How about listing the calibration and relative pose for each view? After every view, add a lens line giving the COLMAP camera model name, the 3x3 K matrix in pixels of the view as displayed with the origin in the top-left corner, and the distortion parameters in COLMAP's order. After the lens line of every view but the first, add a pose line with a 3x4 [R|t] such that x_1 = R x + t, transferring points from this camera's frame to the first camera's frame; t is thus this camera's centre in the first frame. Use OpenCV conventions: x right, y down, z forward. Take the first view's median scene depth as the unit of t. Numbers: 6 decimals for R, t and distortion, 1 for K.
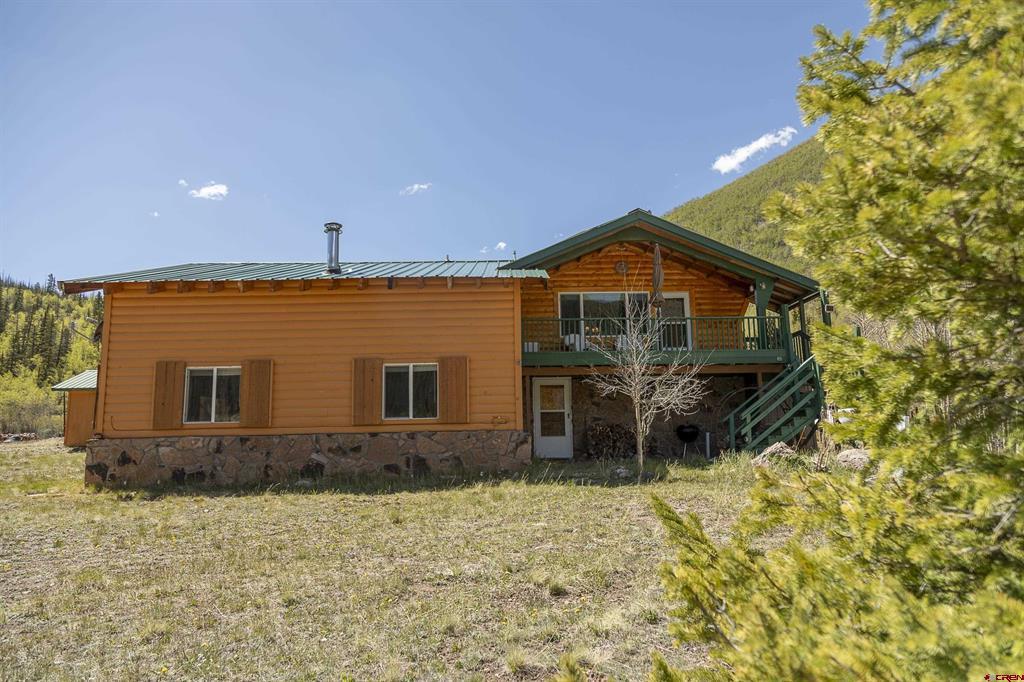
lens RADIAL K [[682.4, 0, 512.0], [0, 682.4, 341.0], [0, 0, 1]] dist [0.017175, 0.001296]
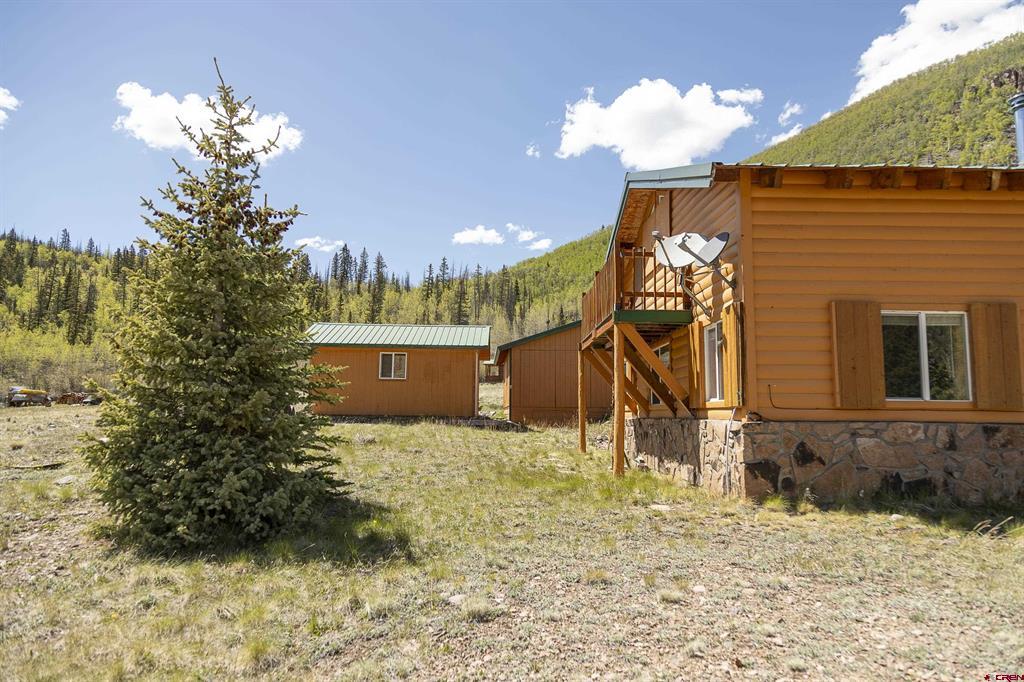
lens RADIAL K [[680.9, 0, 513.9], [0, 680.9, 341.0], [0, 0, 1]] dist [0.032032, 0.001378]
pose [[0.999680, 0.025285, -0.000871, -0.811435], [-0.025222, 0.998693, 0.044461, 0.046540], [0.001994, -0.044425, 0.999011, 0.373954]]
